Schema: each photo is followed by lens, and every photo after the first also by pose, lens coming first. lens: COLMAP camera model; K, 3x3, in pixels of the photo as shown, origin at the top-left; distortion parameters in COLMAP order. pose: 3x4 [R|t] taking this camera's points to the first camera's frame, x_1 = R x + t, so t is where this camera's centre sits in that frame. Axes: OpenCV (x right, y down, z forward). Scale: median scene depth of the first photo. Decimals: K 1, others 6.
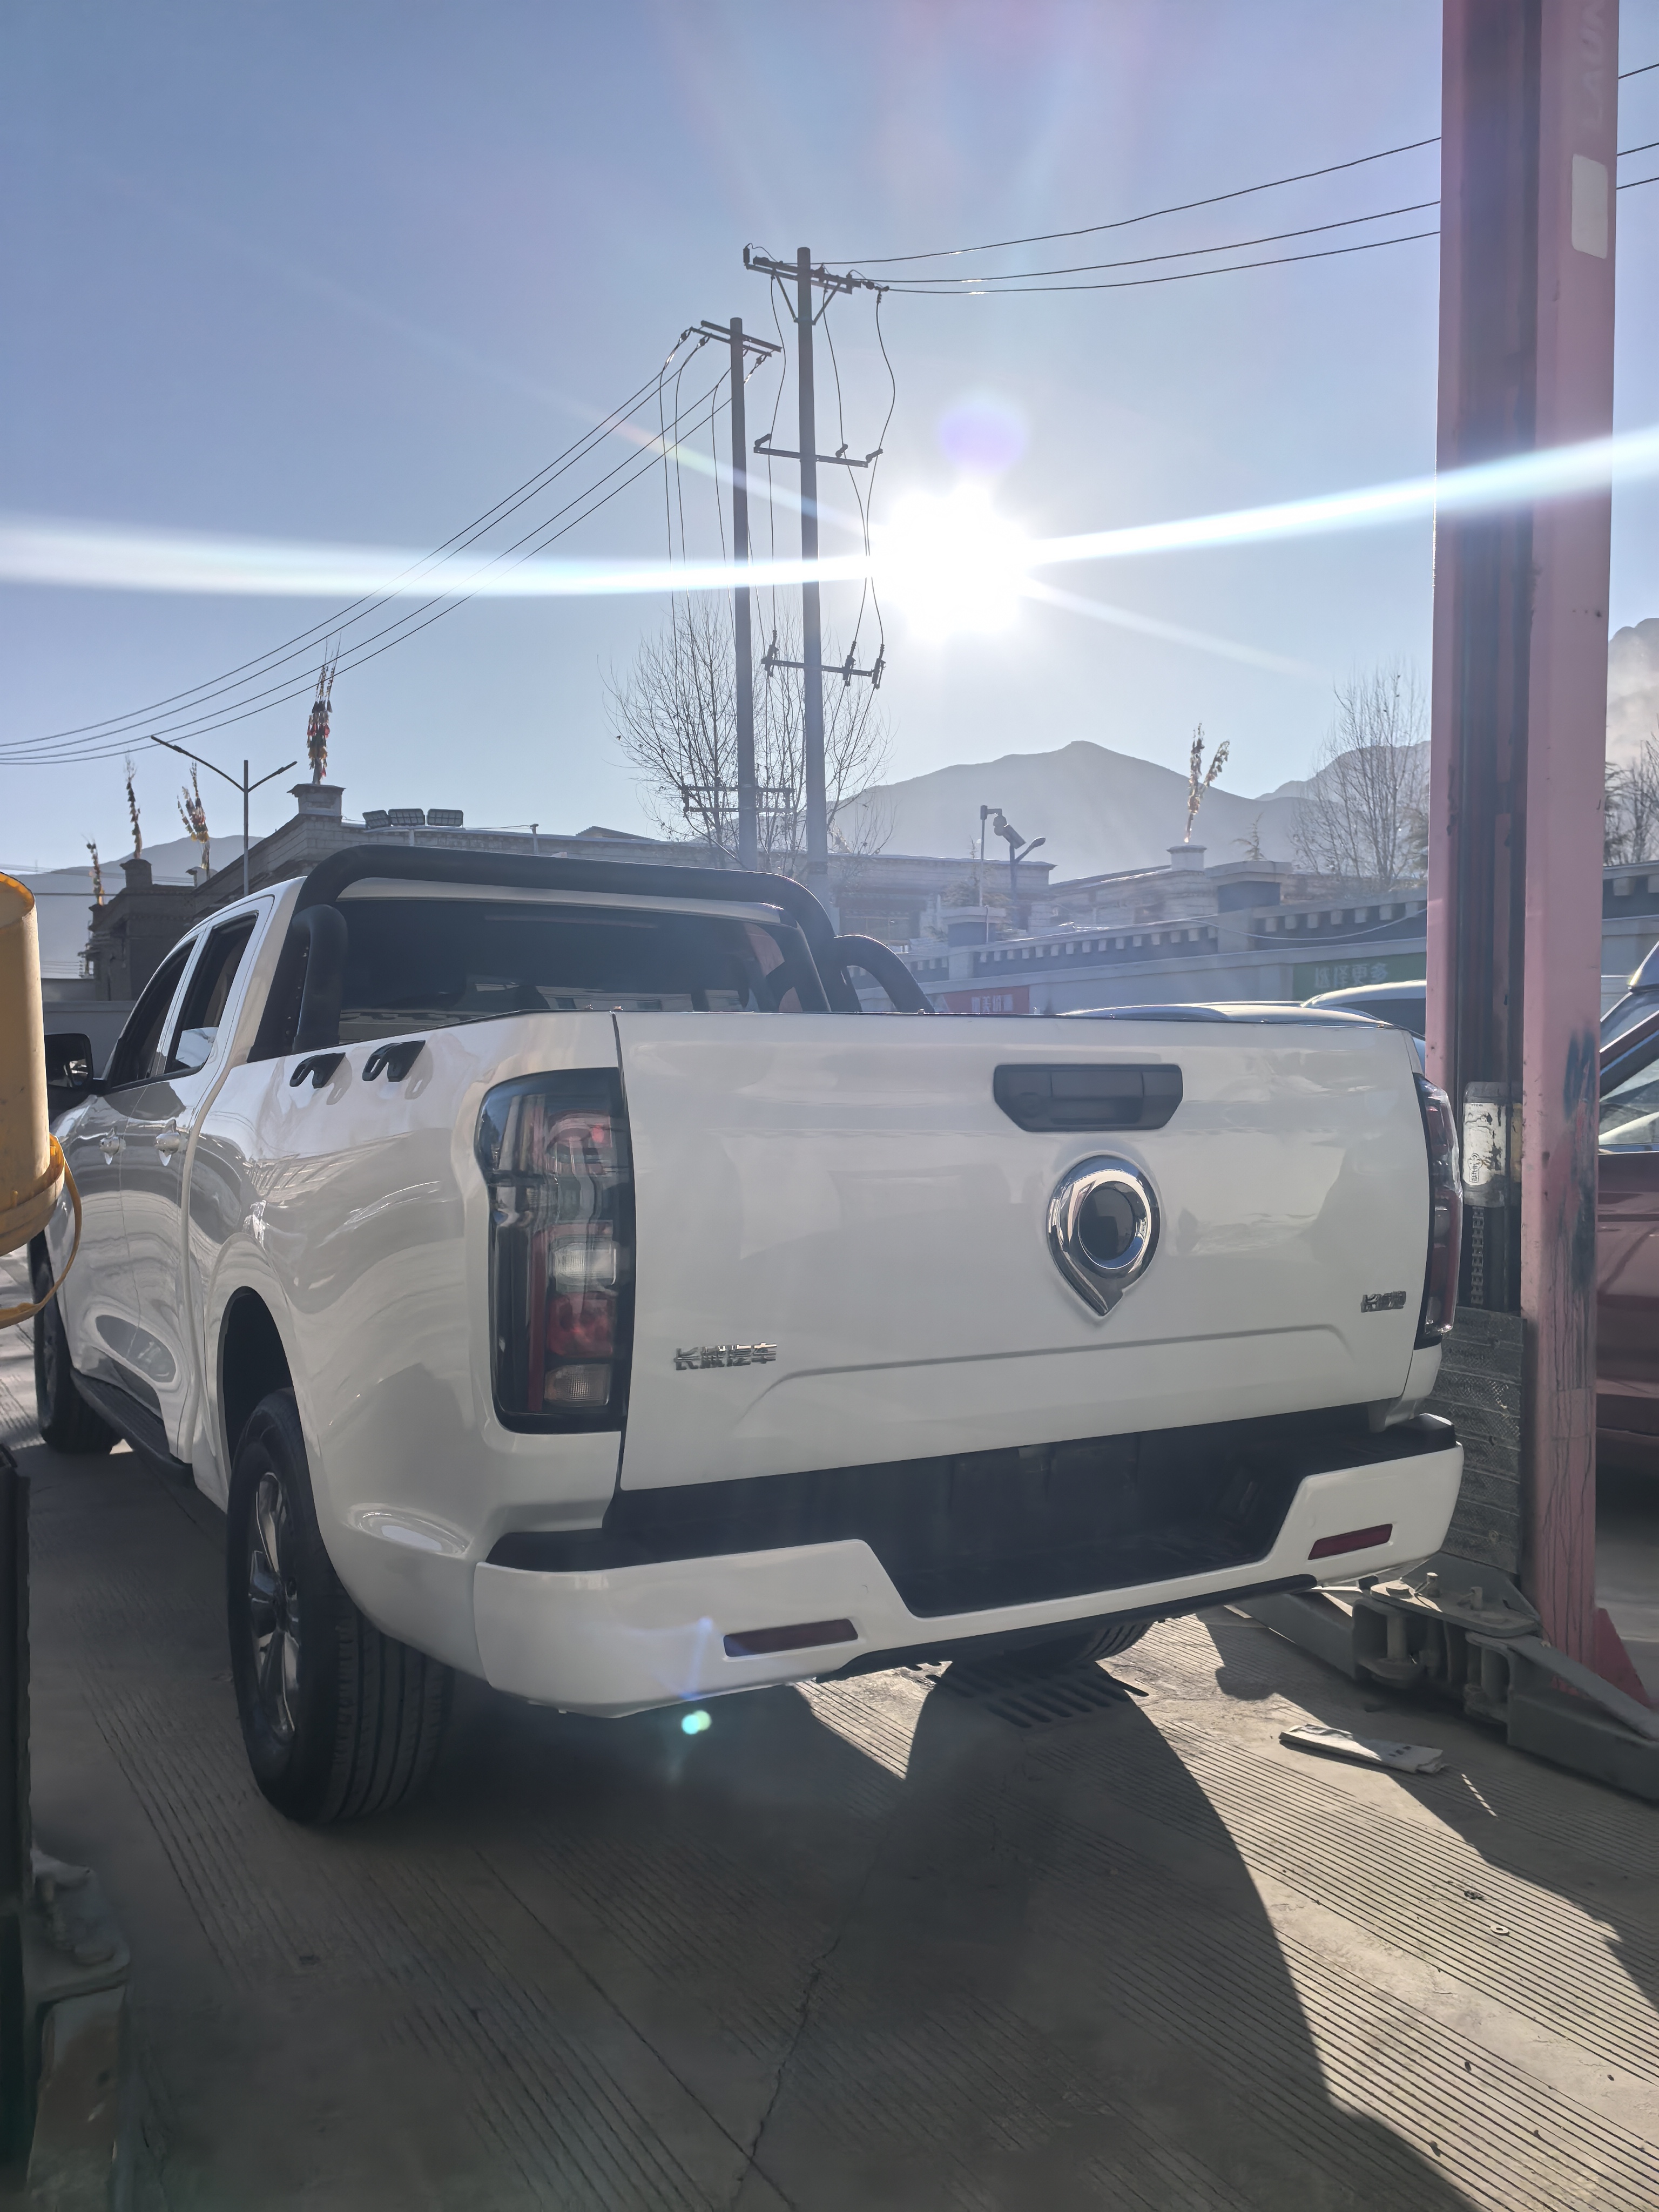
lens RADIAL K [[1726.2, 0, 832.6], [0, 1726.2, 1127.0], [0, 0, 1]] dist [0.078489, -0.070763]
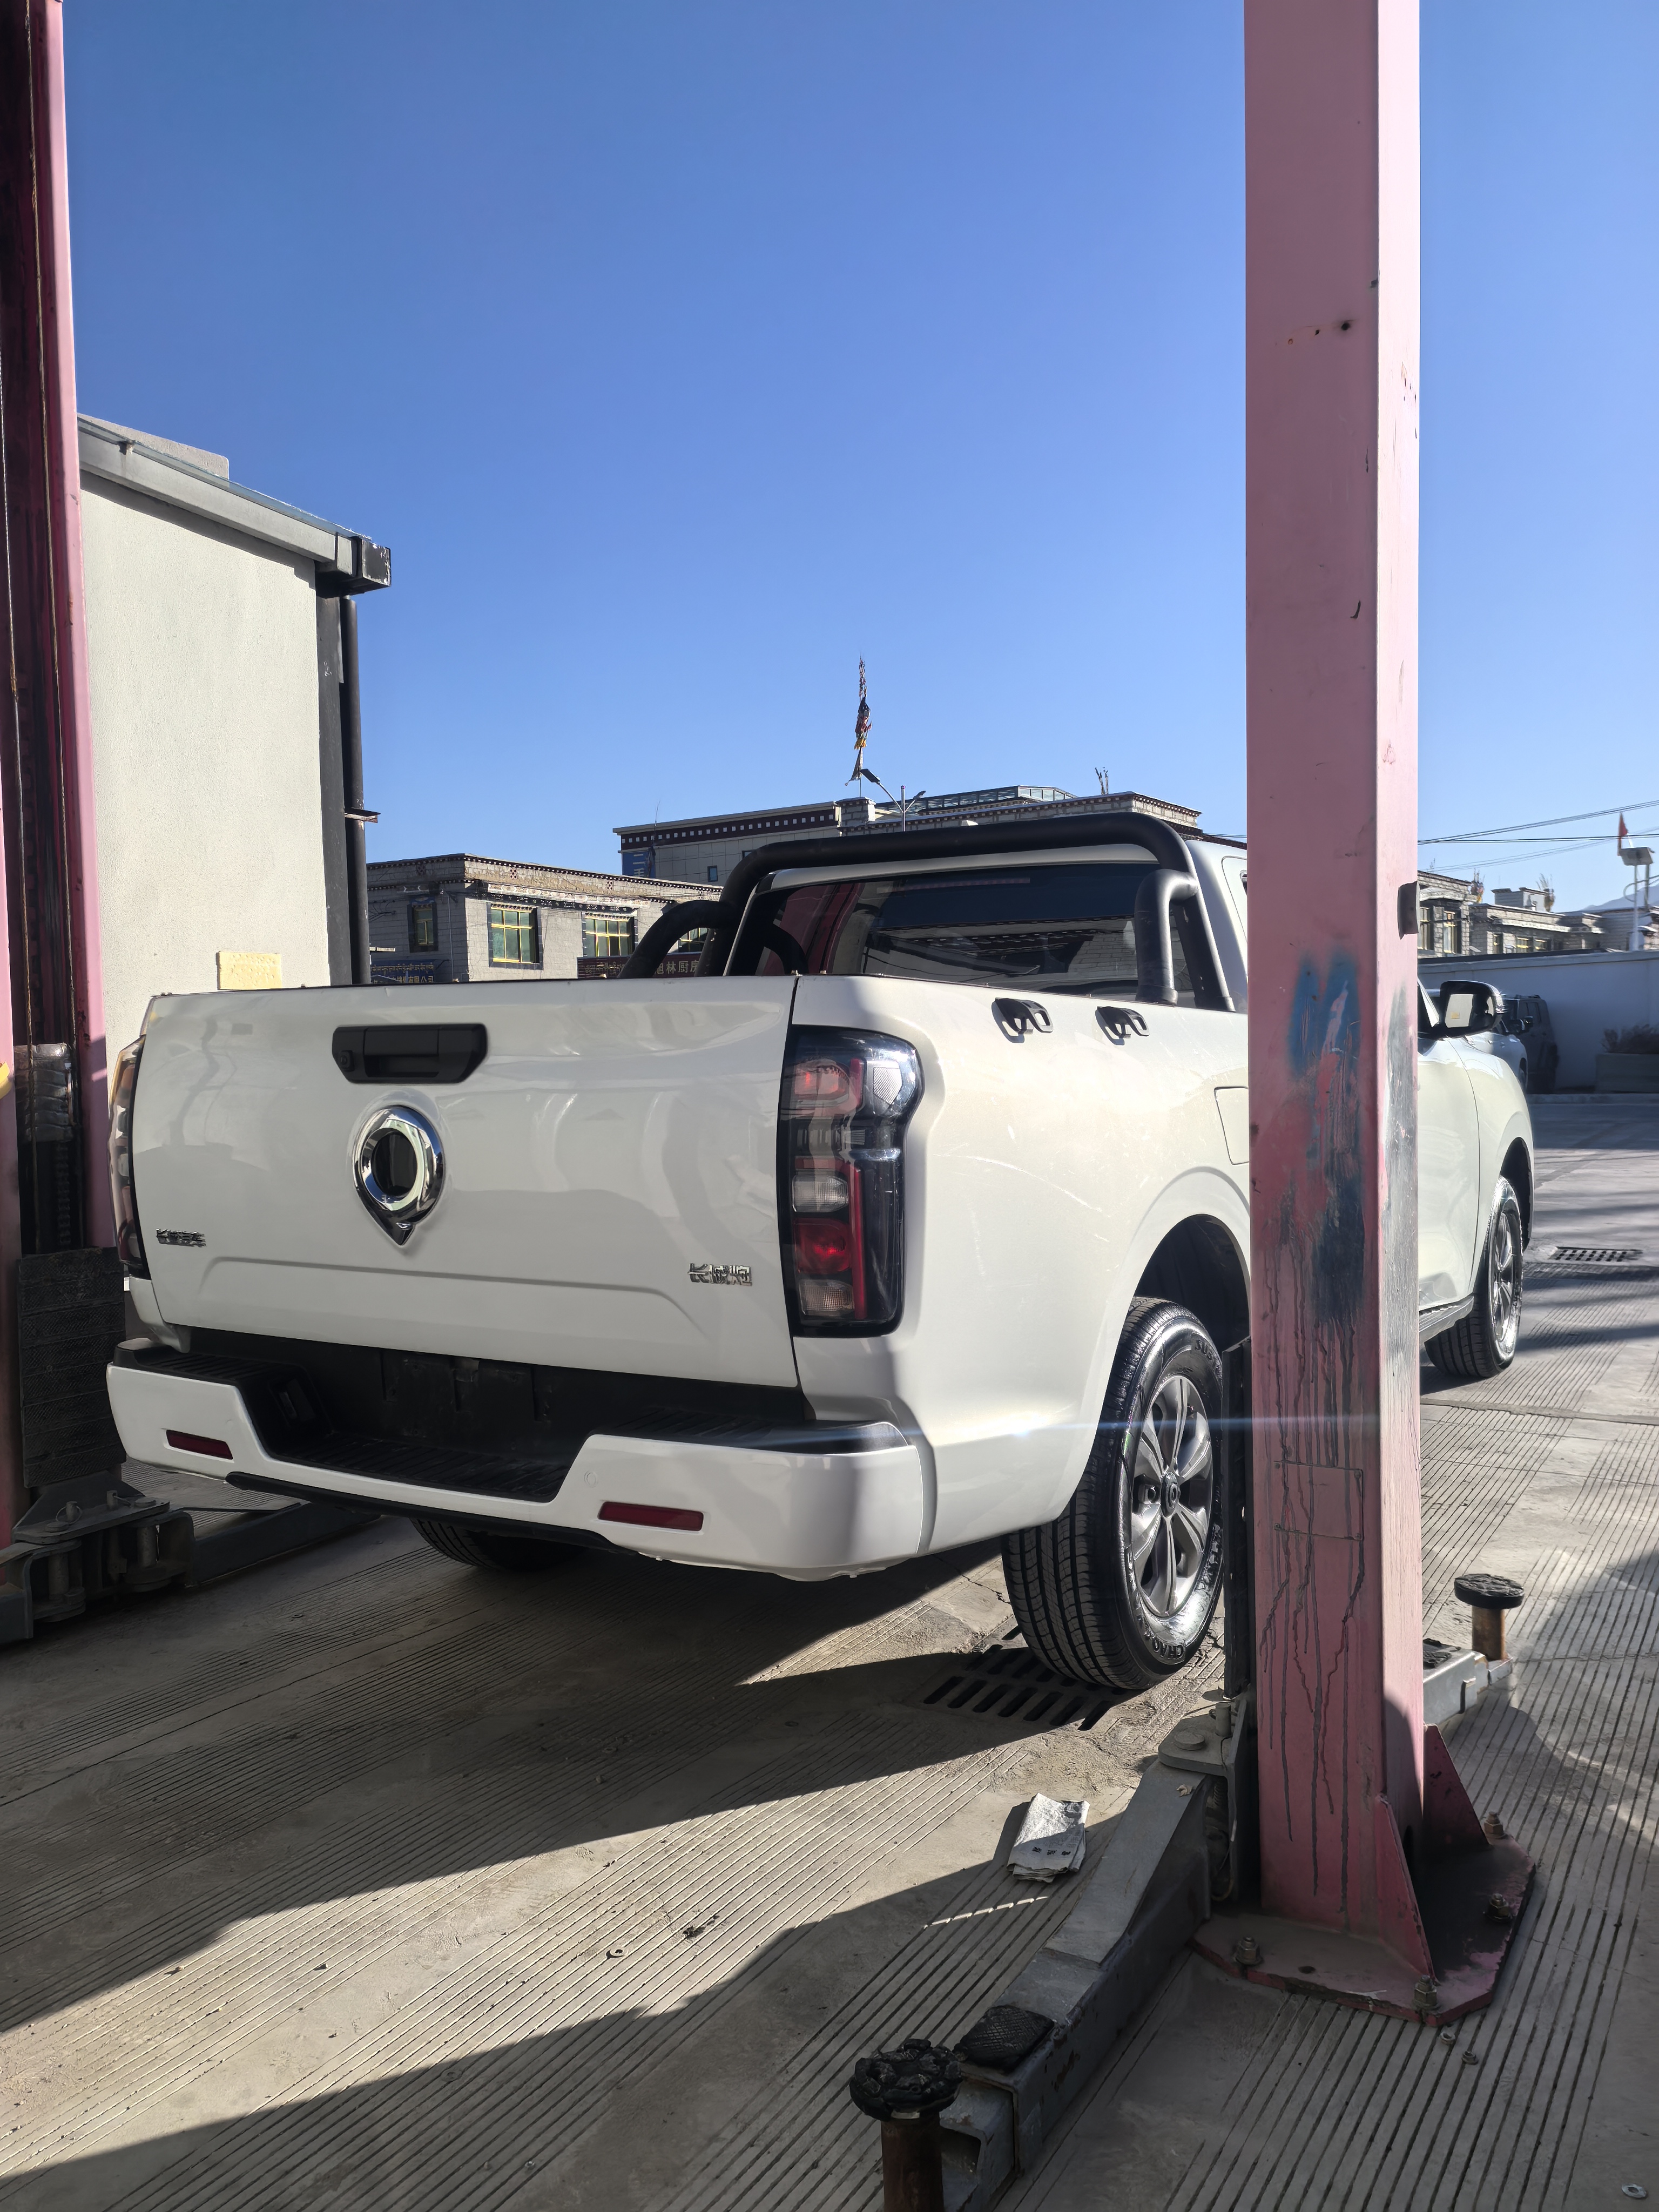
lens RADIAL K [[1726.2, 0, 849.9], [0, 1726.2, 1102.4], [0, 0, 1]] dist [0.078489, -0.070763]
pose [[0.492450, 0.024581, -0.869994, 0.953579], [-0.005668, 0.999670, 0.025036, -0.011705], [0.870323, -0.007398, 0.492427, 0.507594]]
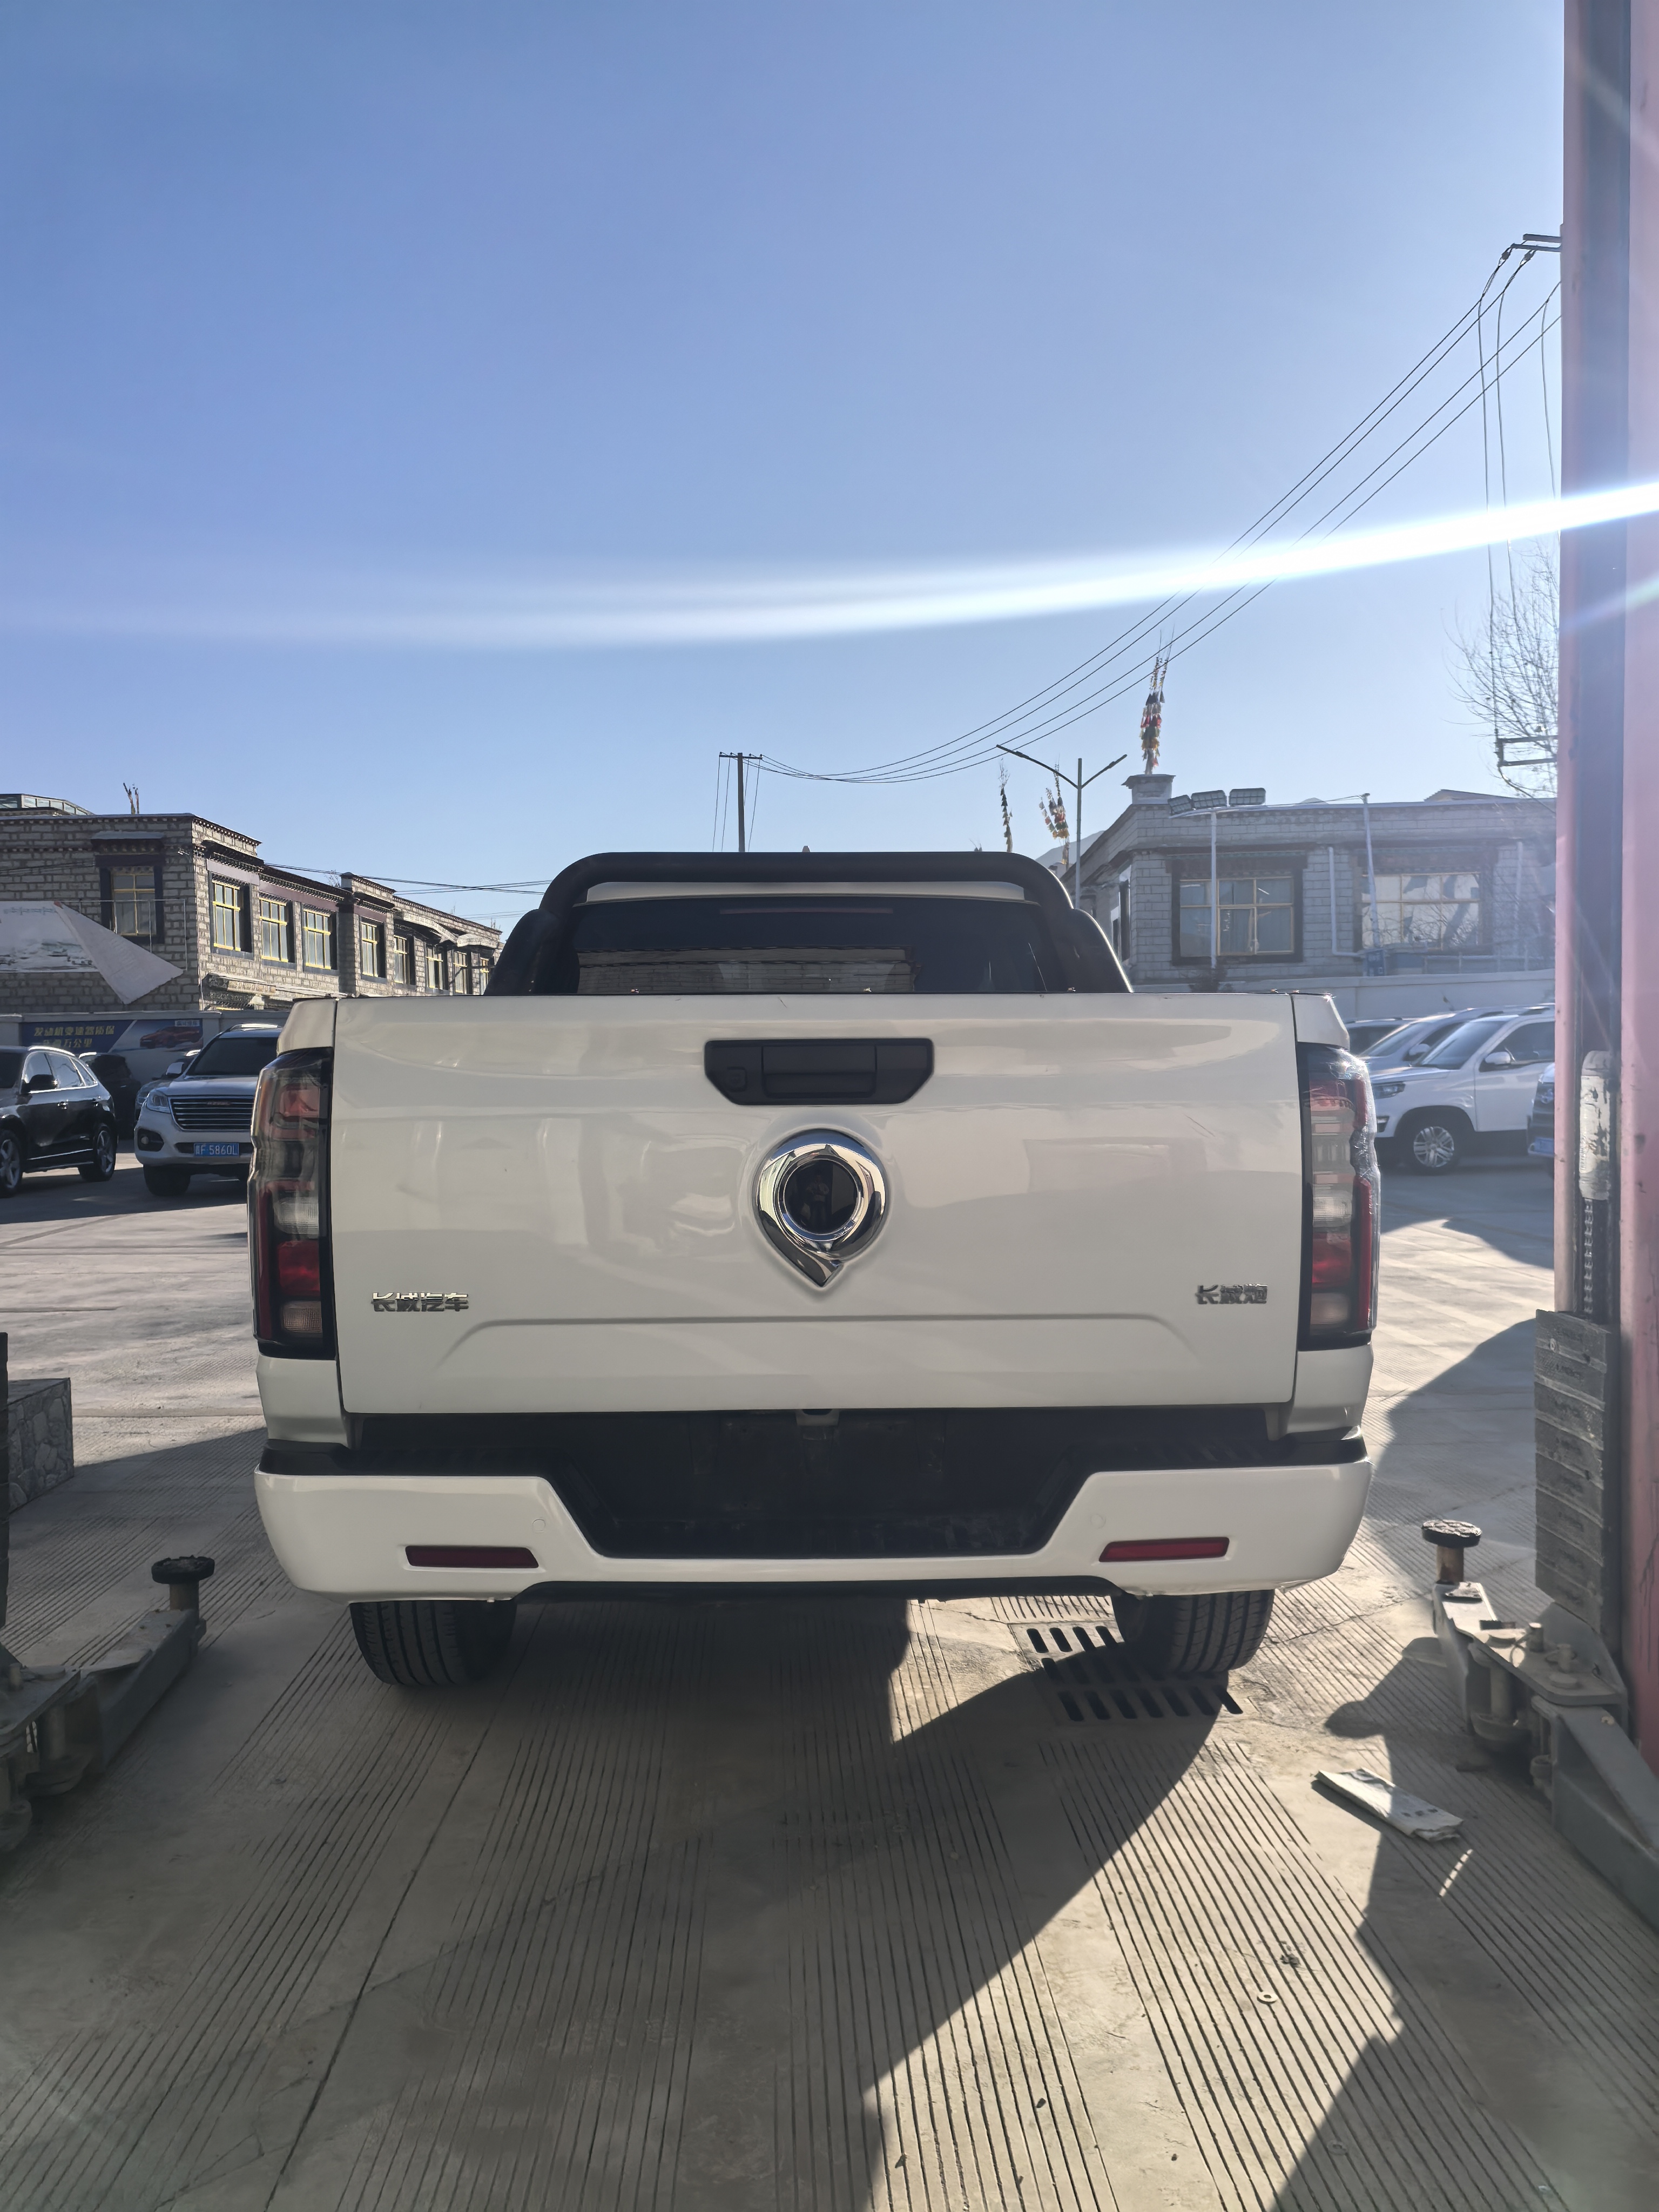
lens RADIAL K [[1726.2, 0, 846.5], [0, 1726.2, 1113.4], [0, 0, 1]] dist [0.078489, -0.070763]
pose [[0.880629, 0.005526, -0.473774, 0.473929], [-0.003573, 0.999981, 0.005022, 0.001637], [0.473792, -0.002729, 0.880632, 0.086520]]
